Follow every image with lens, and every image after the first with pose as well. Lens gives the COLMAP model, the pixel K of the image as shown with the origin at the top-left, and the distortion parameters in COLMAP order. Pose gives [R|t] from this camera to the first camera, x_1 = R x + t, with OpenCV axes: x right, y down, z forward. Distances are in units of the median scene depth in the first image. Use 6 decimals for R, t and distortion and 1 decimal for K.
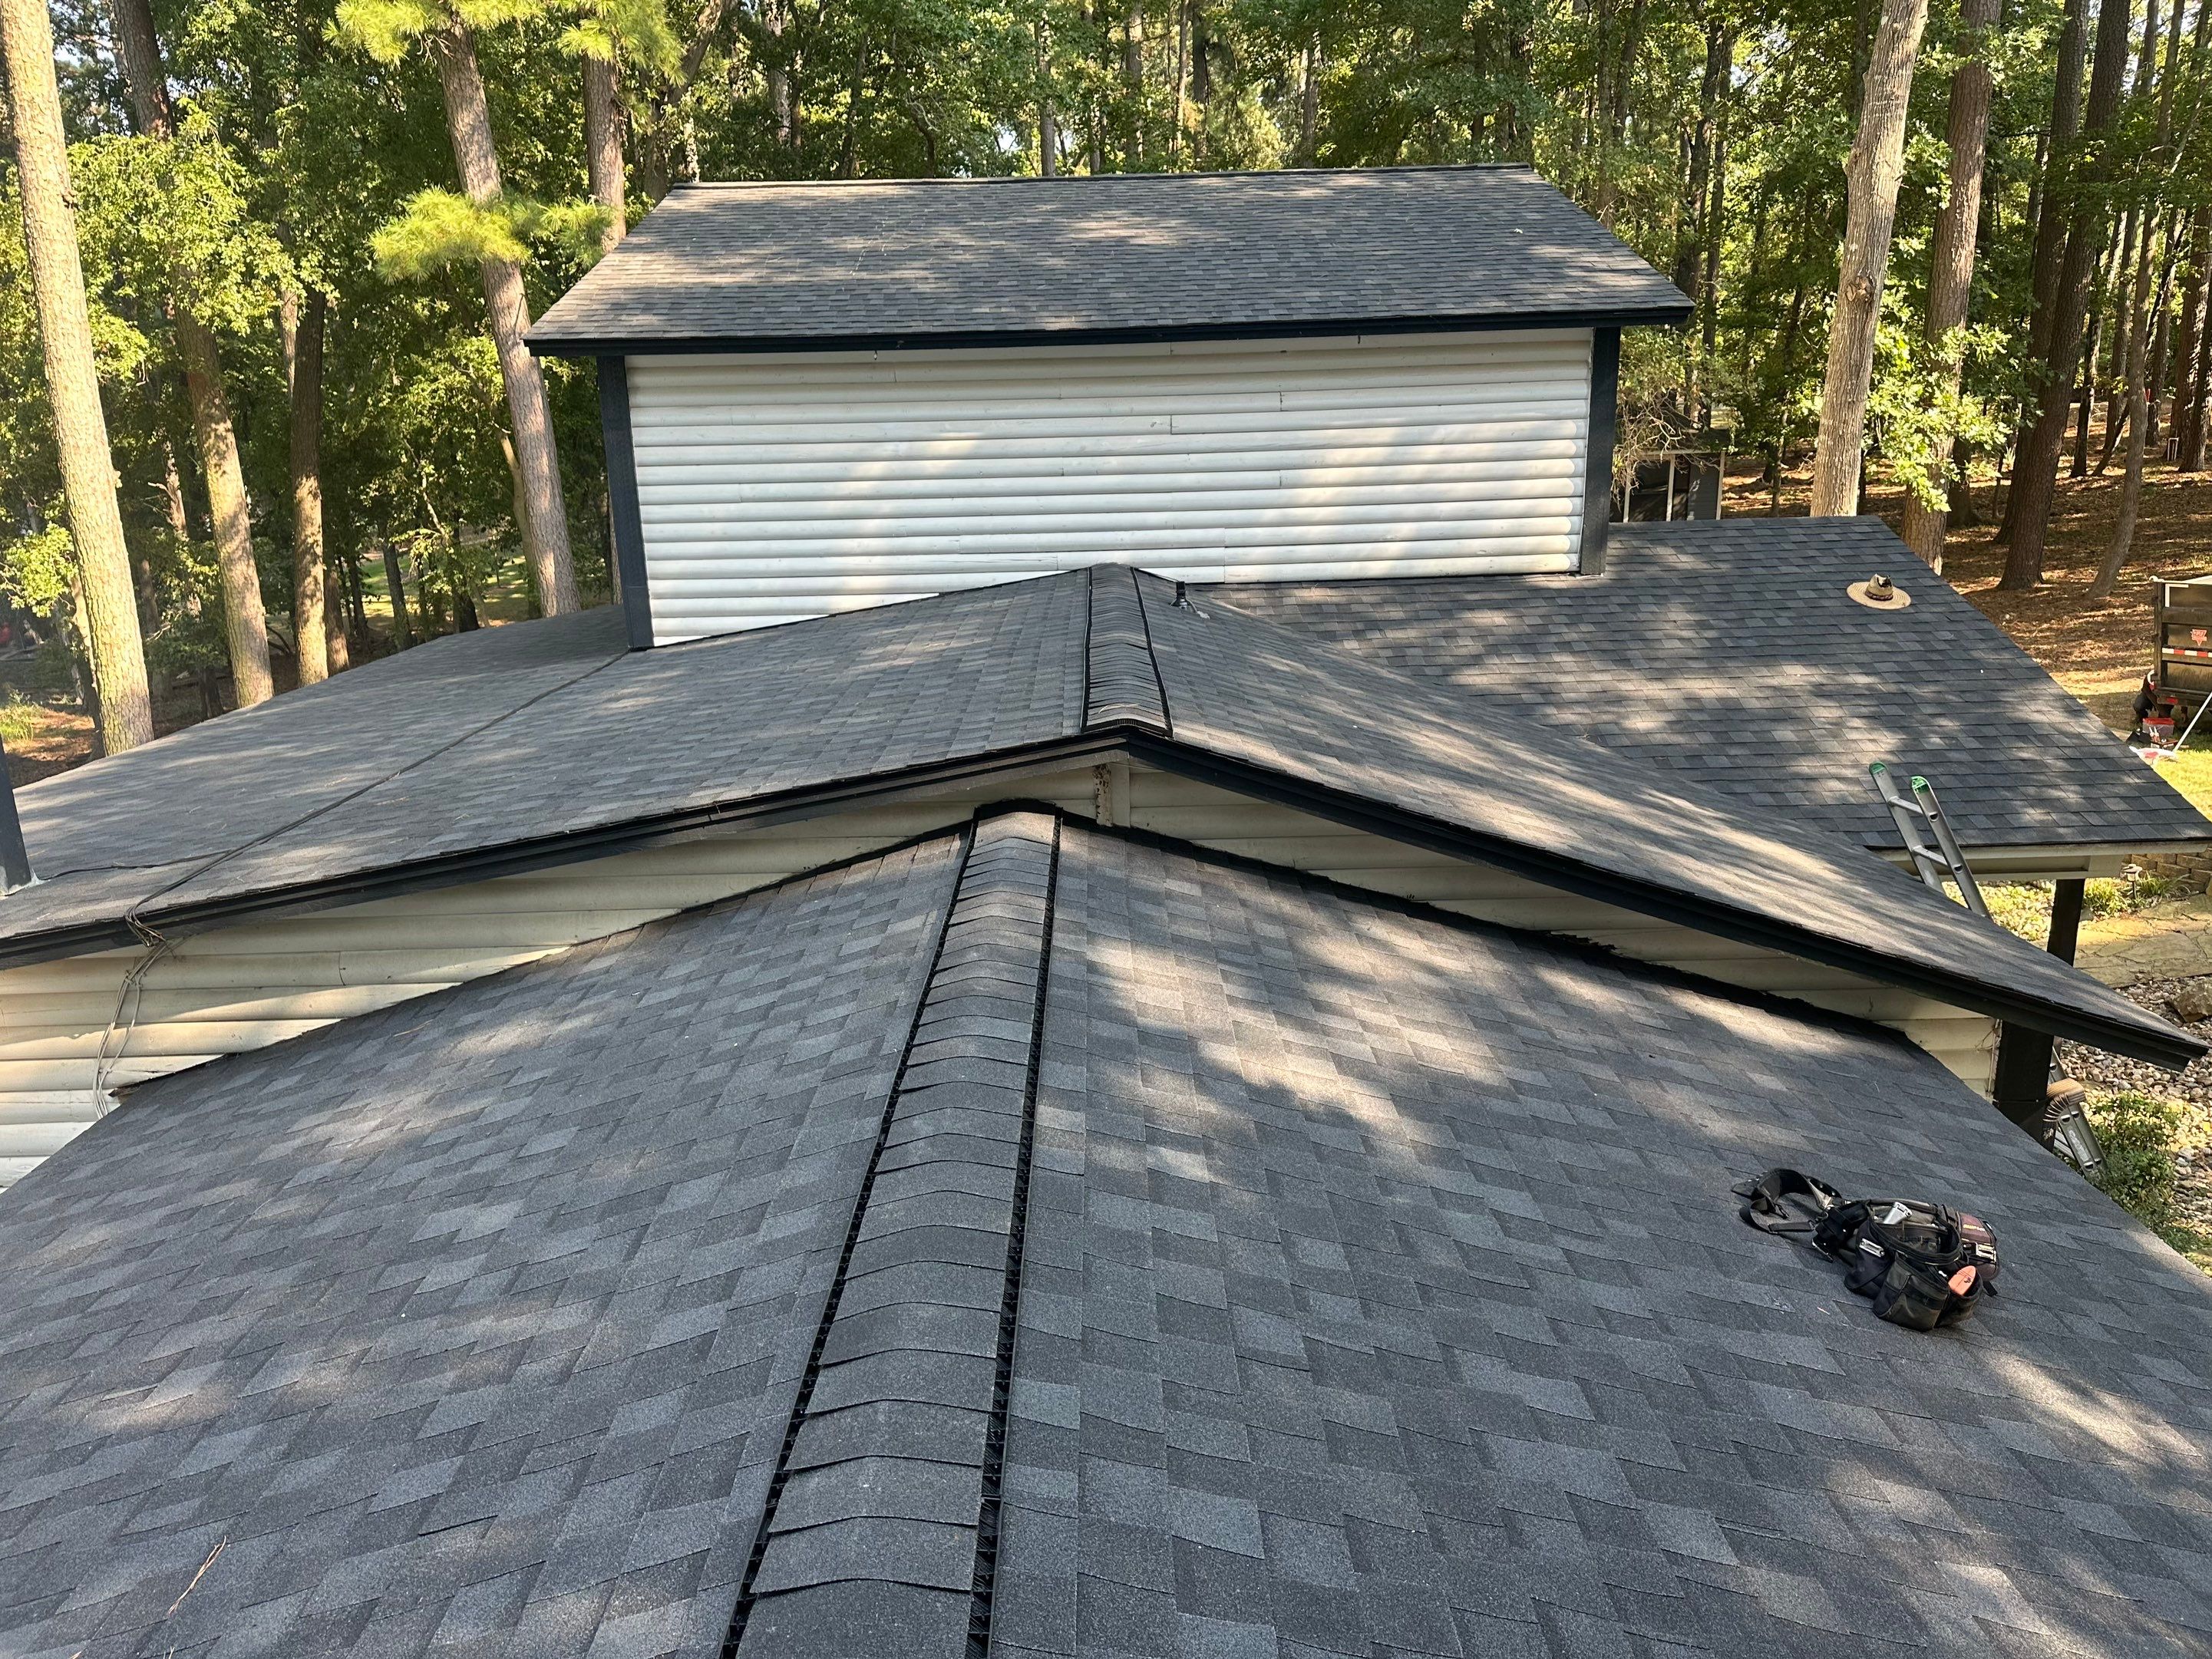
lens RADIAL K [[1643.3, 0, 1106.0], [0, 1643.3, 829.5], [0, 0, 1]] dist [0.062732, -0.061226]
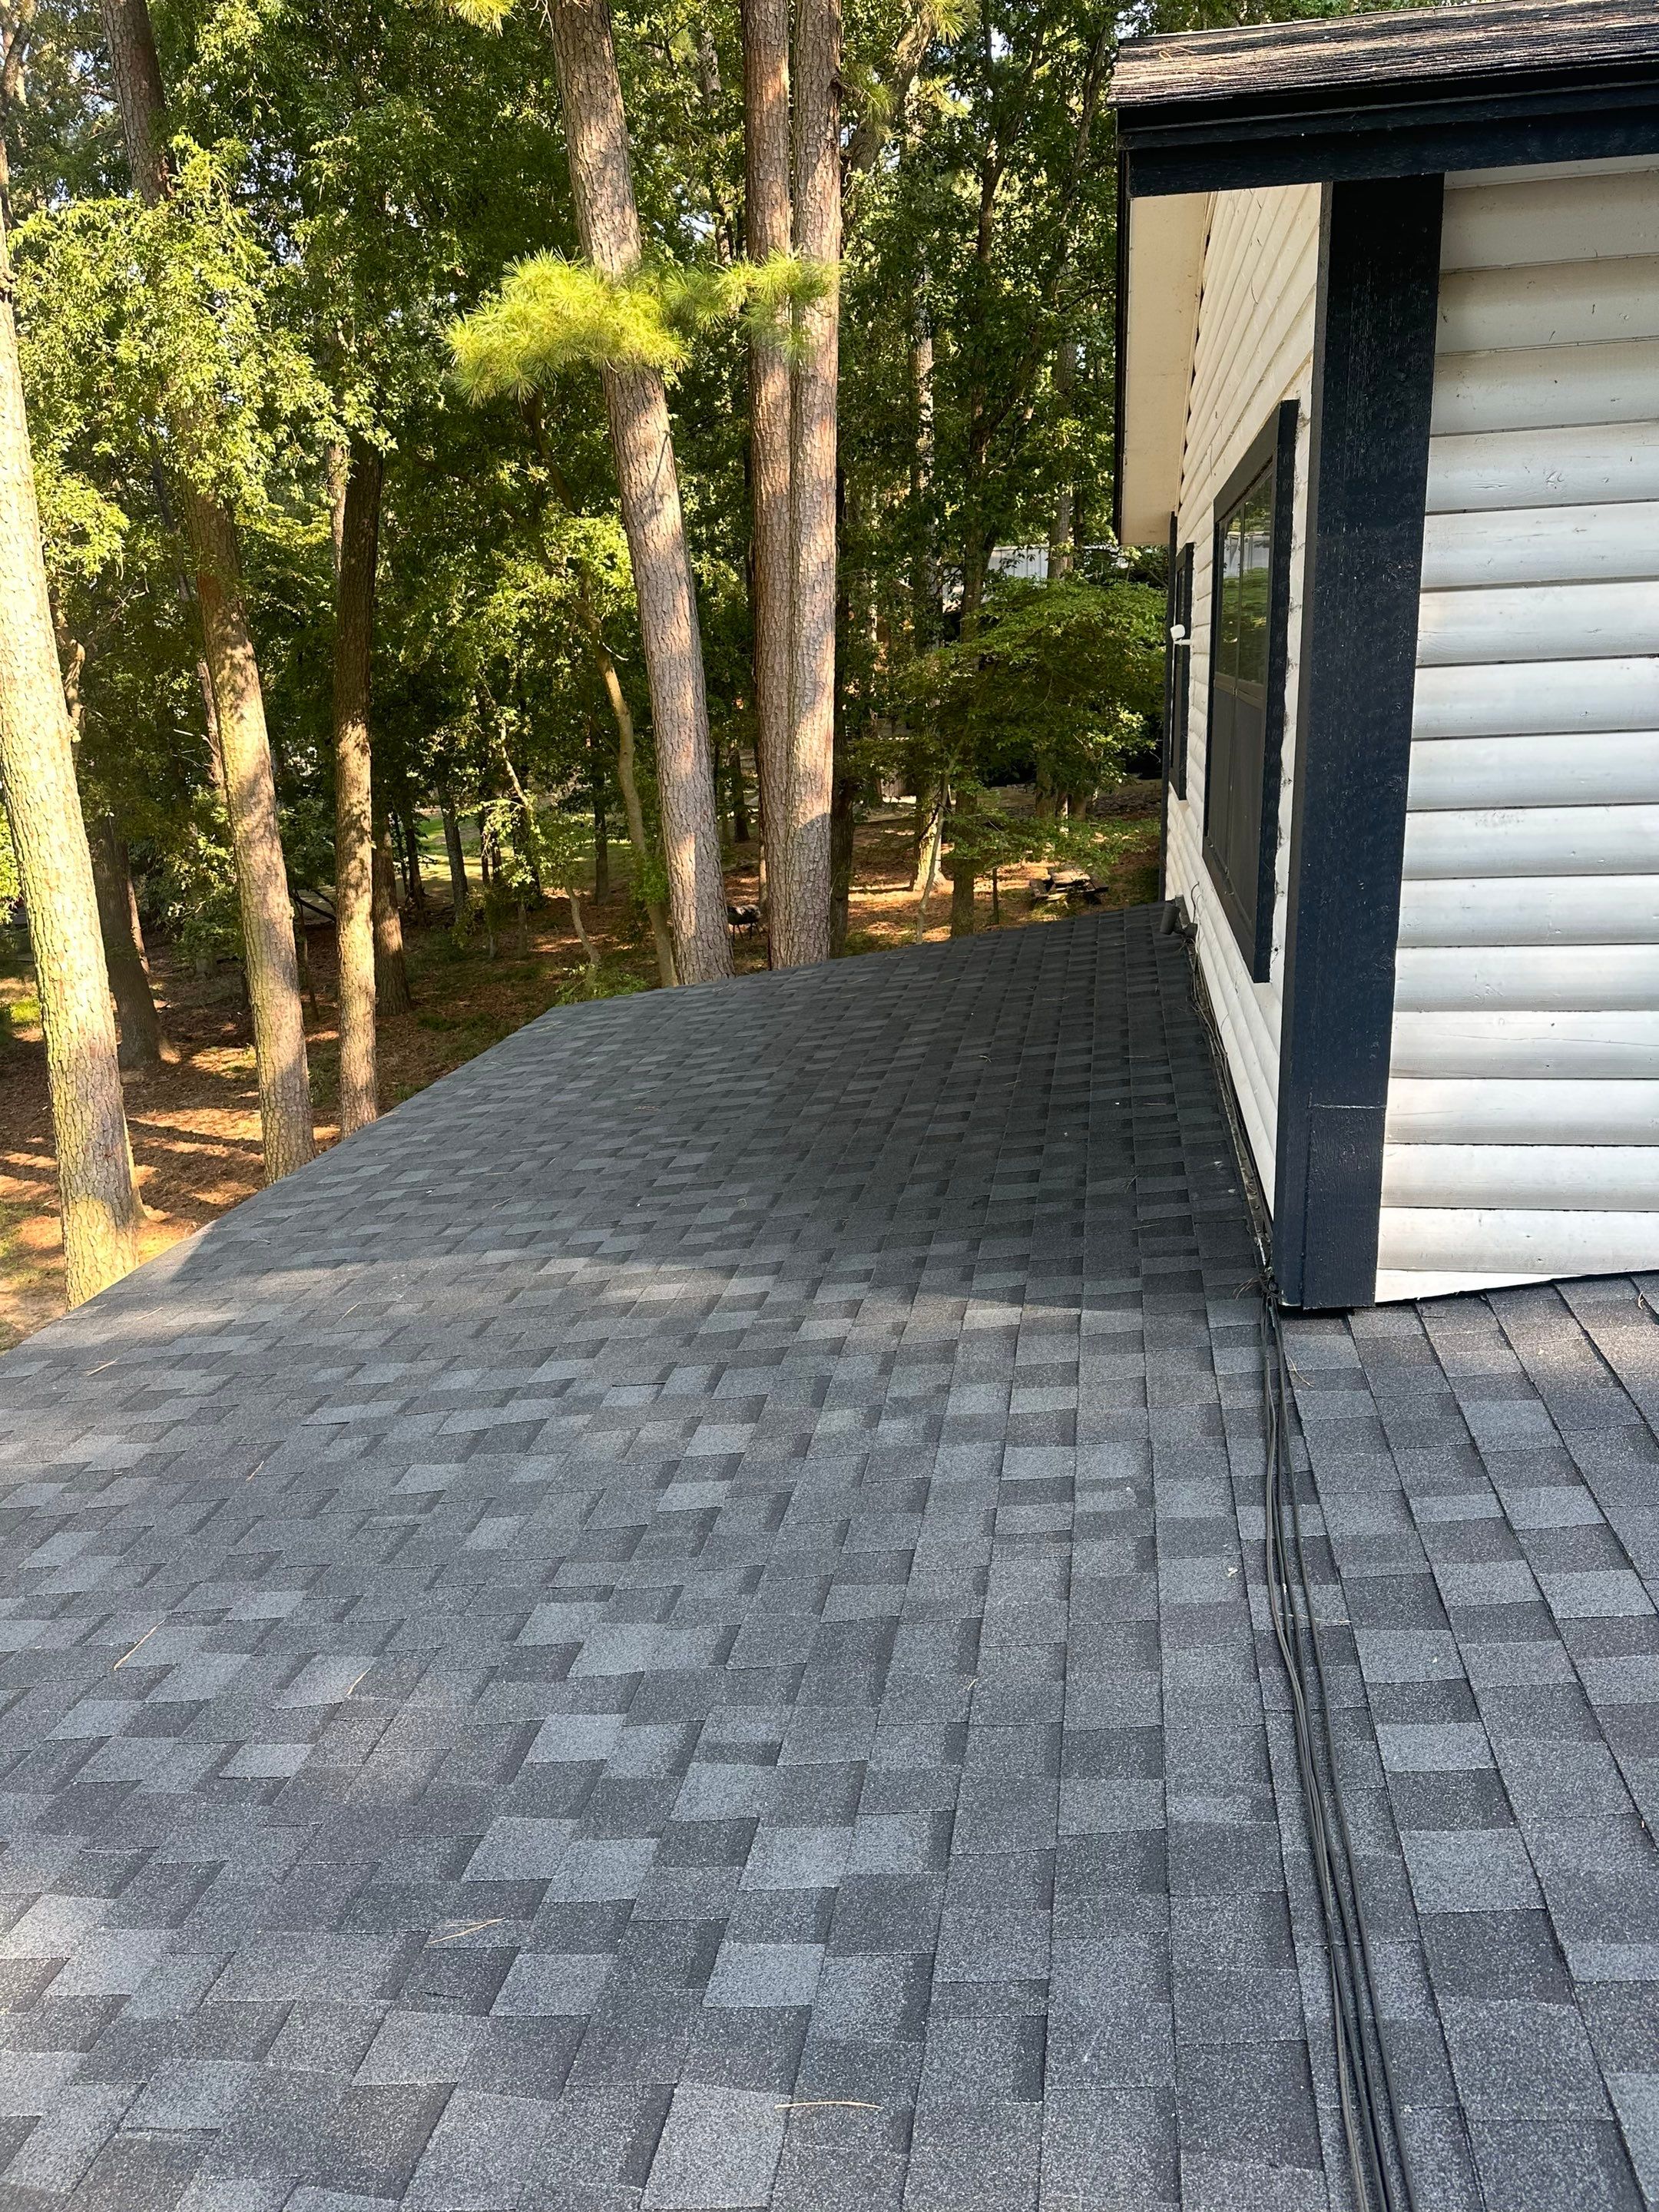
lens RADIAL K [[1492.2, 0, 829.5], [0, 1492.2, 1106.0], [0, 0, 1]] dist [0.061559, -0.074676]
pose [[0.988222, 0.036479, -0.148617, -0.193957], [-0.030679, 0.998683, 0.041133, -0.089792], [0.149922, -0.036089, 0.988039, 0.428324]]
